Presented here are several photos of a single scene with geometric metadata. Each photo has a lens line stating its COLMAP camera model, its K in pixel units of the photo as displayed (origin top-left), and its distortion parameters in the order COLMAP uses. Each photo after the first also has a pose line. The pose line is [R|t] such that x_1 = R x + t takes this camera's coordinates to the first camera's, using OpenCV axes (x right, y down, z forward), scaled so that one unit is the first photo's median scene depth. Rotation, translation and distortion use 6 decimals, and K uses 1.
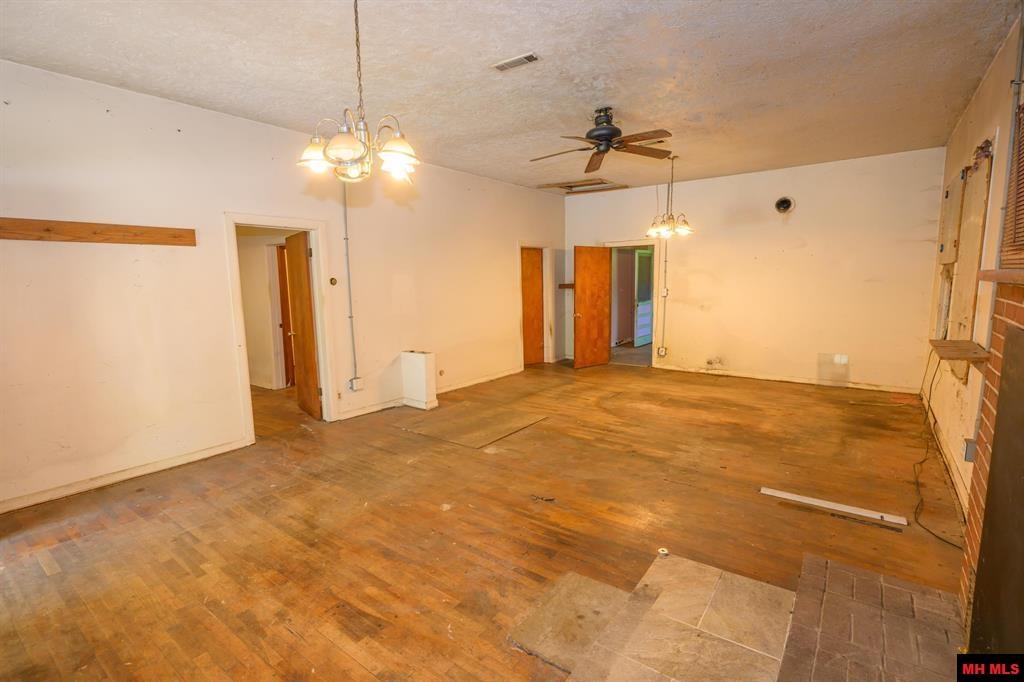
lens RADIAL K [[482.4, 0, 512.0], [0, 482.4, 341.0], [0, 0, 1]] dist [-0.000974, -0.000086]
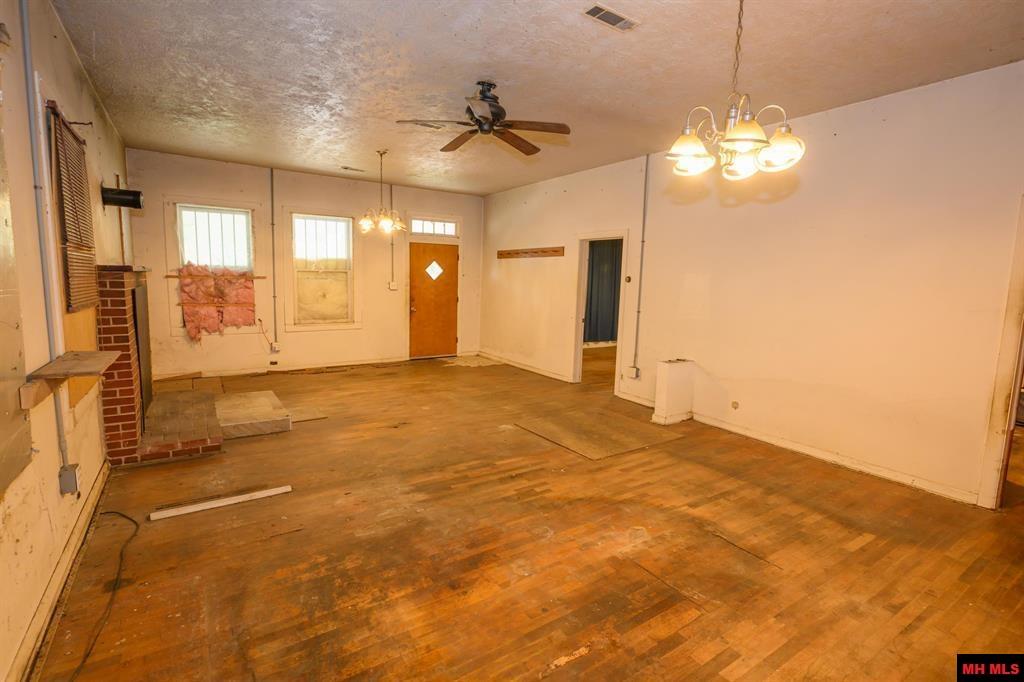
lens RADIAL K [[482.4, 0, 512.0], [0, 482.4, 341.0], [0, 0, 1]] dist [-0.000974, -0.000086]
pose [[-0.337266, 0.133131, -0.931948, 1.000132], [-0.139367, 0.971981, 0.189286, -0.190316], [0.931036, 0.193723, -0.309262, 1.340082]]
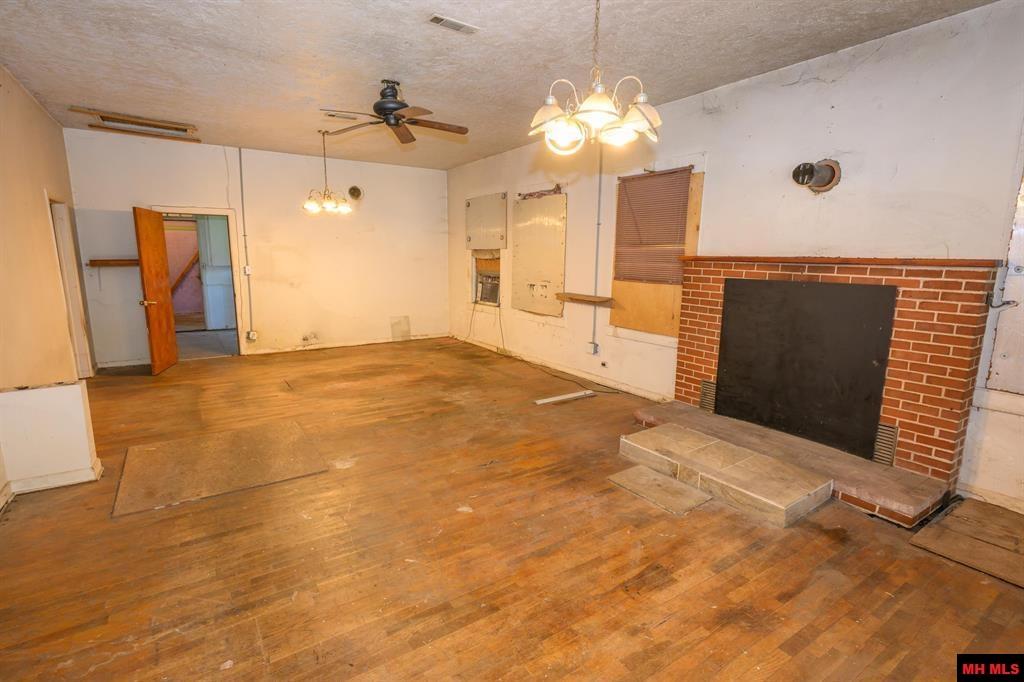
lens RADIAL K [[480.0, 0, 494.2], [0, 480.0, 337.8], [0, 0, 1]] dist [-0.001077, -0.000145]
pose [[0.352024, -0.141193, 0.925280, -0.683192], [0.105010, 0.988273, 0.110854, -0.049506], [-0.930082, 0.058141, 0.362723, 0.460581]]
